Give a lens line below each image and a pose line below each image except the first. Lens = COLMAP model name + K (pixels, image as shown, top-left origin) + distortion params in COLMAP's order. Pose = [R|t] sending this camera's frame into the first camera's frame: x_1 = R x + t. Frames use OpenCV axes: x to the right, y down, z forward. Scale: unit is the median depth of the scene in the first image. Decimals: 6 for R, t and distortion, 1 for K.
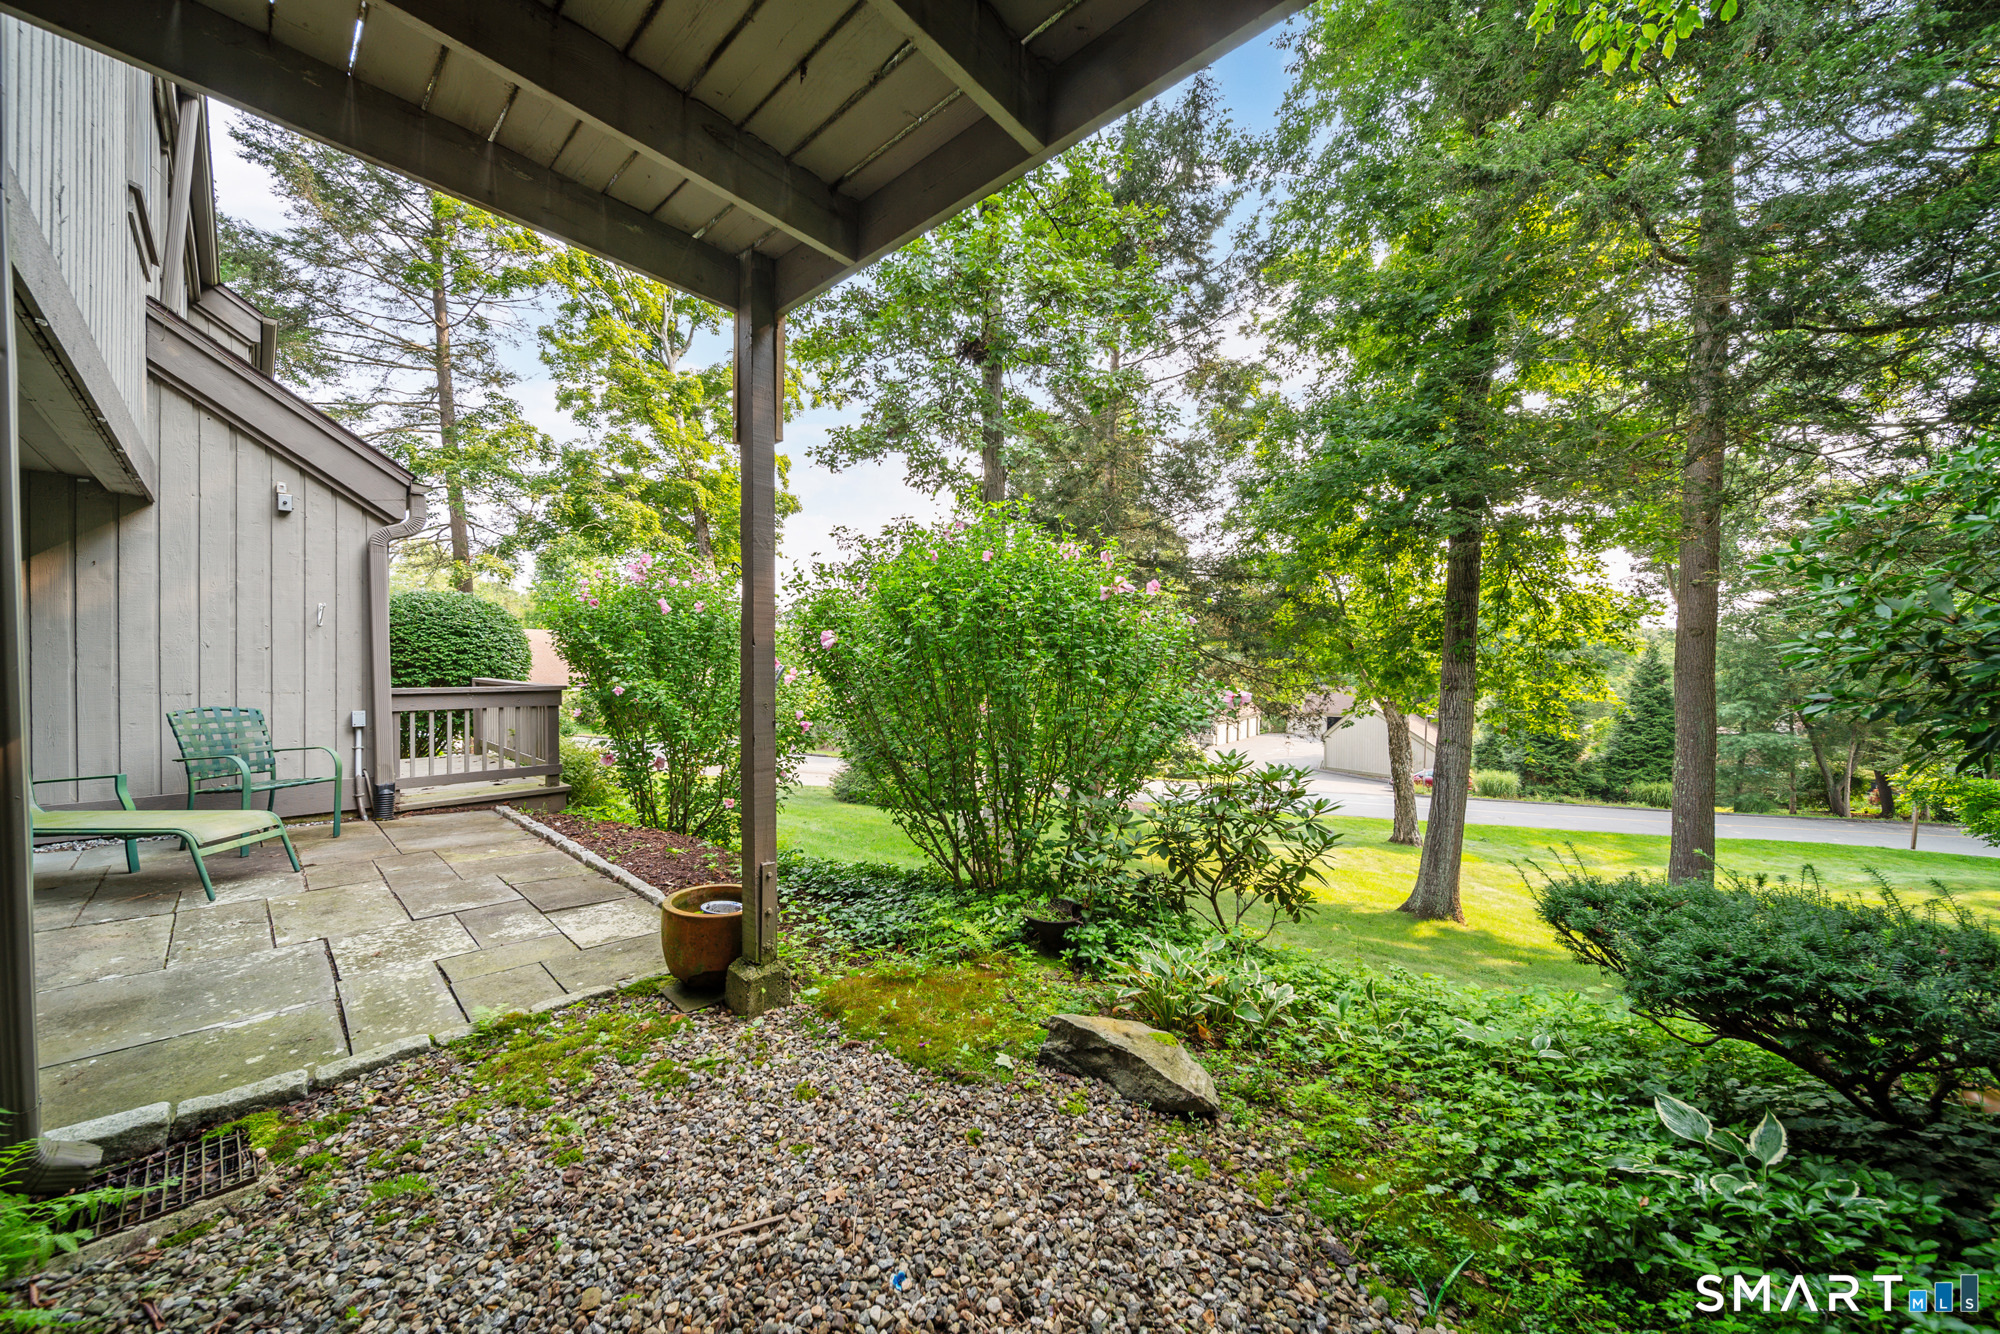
lens RADIAL K [[686.8, 0, 1000.0], [0, 686.8, 667.0], [0, 0, 1]] dist [-0.000601, -0.000138]
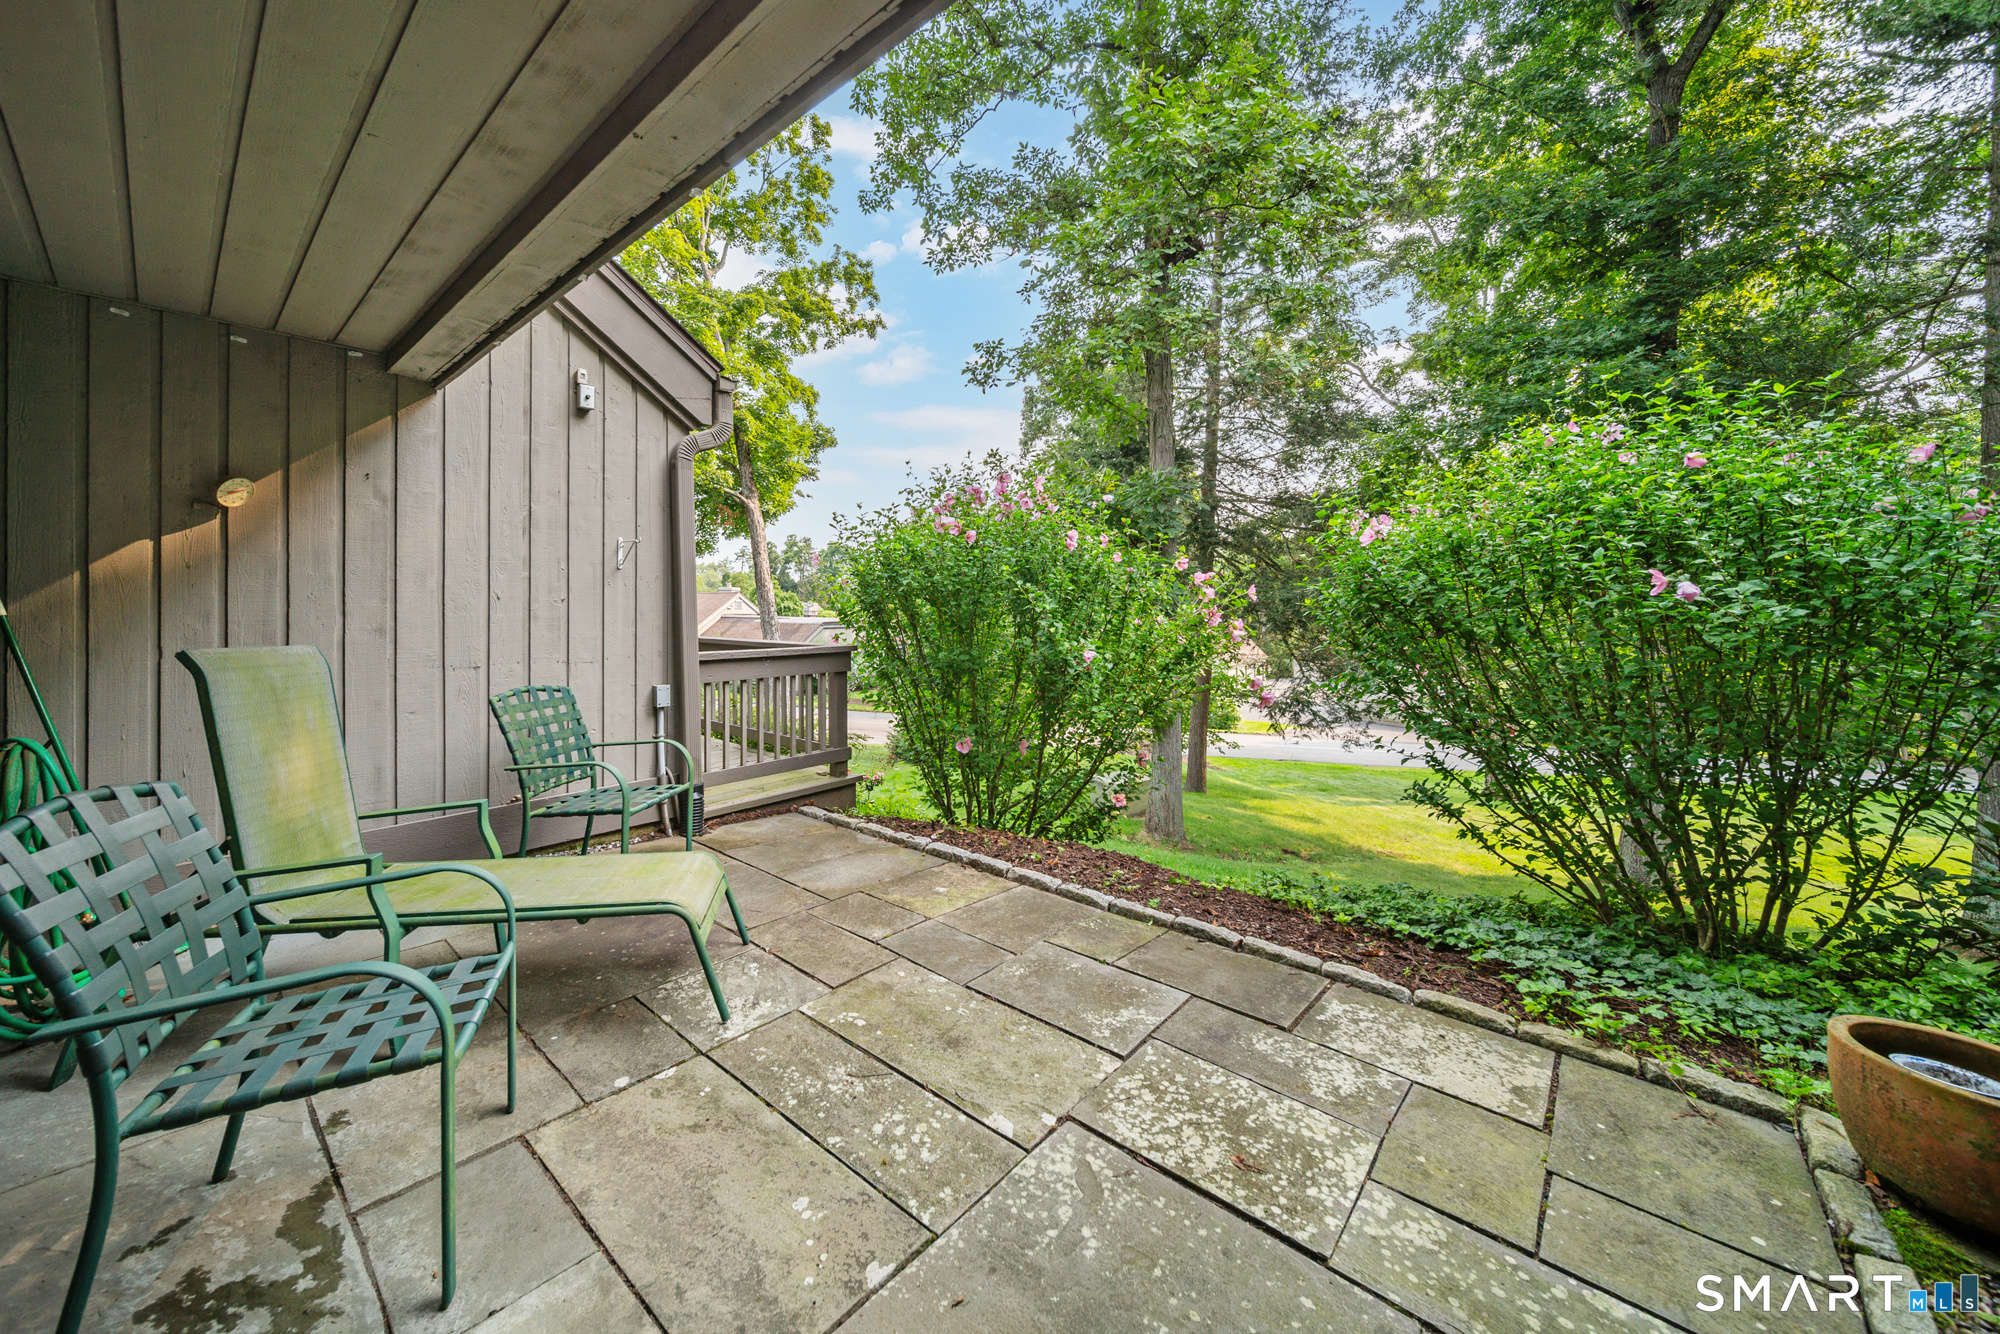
lens RADIAL K [[710.1, 0, 1003.9], [0, 710.1, 605.0], [0, 0, 1]] dist [0.000381, 0.000034]
pose [[0.999390, -0.005003, 0.034574, -0.653336], [0.005325, 0.999943, -0.009214, -0.013954], [-0.034526, 0.009392, 0.999360, 0.255089]]
